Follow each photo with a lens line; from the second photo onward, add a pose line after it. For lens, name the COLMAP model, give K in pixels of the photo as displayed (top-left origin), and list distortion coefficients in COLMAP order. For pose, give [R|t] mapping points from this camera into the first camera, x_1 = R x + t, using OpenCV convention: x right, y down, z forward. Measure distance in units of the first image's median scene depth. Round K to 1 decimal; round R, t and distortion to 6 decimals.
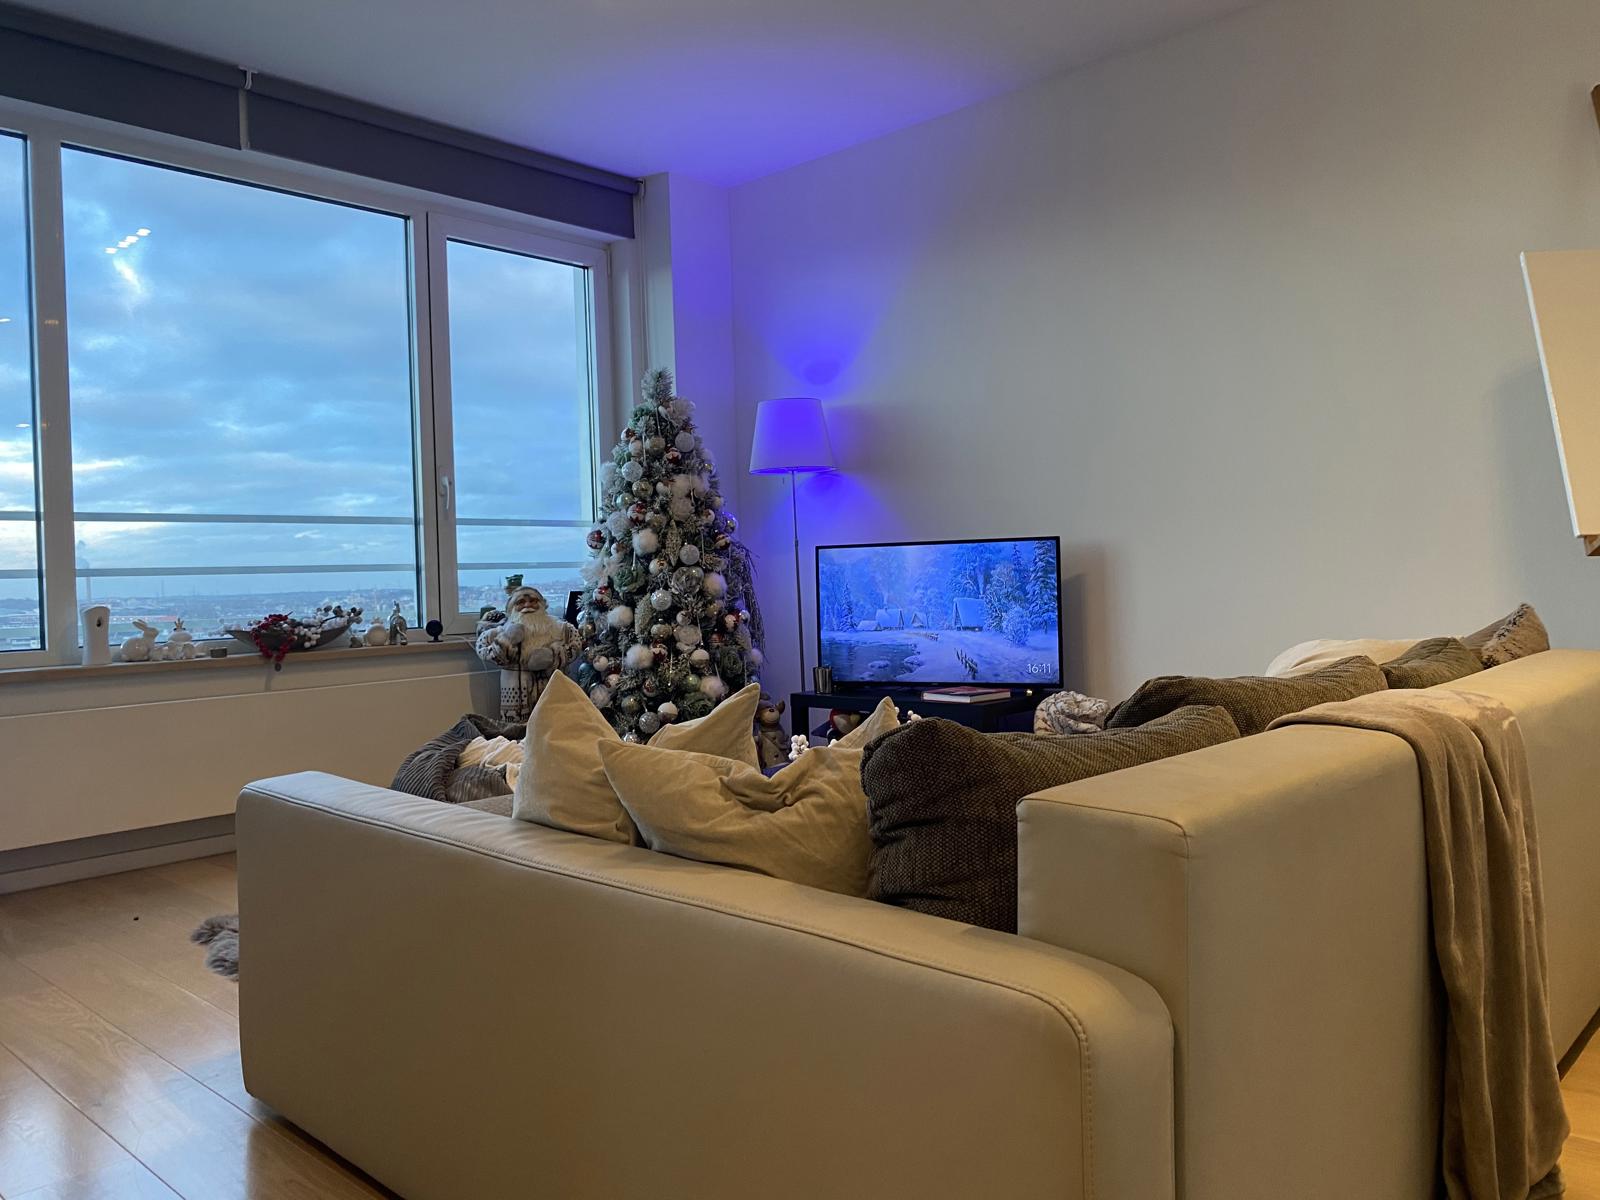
lens RADIAL K [[1224.2, 0, 810.2], [0, 1224.2, 592.5], [0, 0, 1]] dist [0.036064, -0.028718]
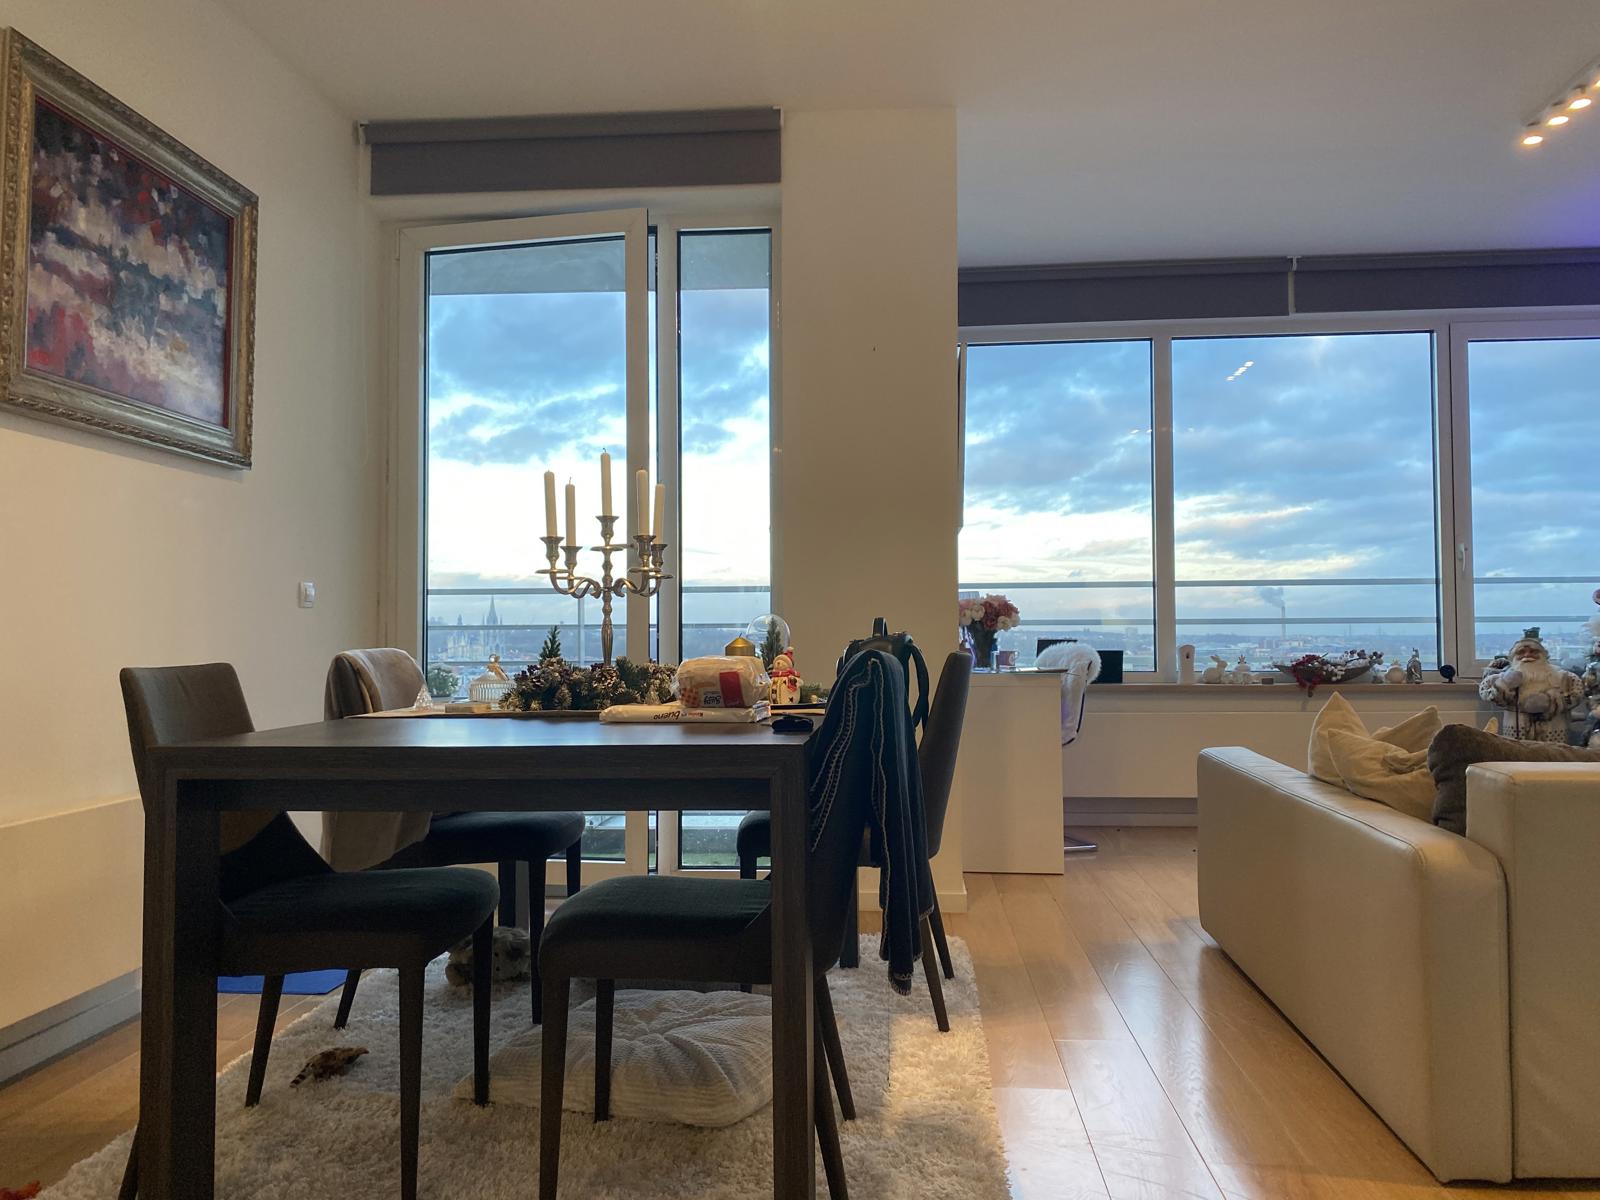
lens RADIAL K [[1224.2, 0, 798.2], [0, 1224.2, 597.1], [0, 0, 1]] dist [0.036064, -0.028718]
pose [[0.620264, 0.000440, -0.784393, 0.251819], [-0.022477, 0.999599, -0.017214, -0.008648], [0.784071, 0.028308, 0.620025, -0.244968]]
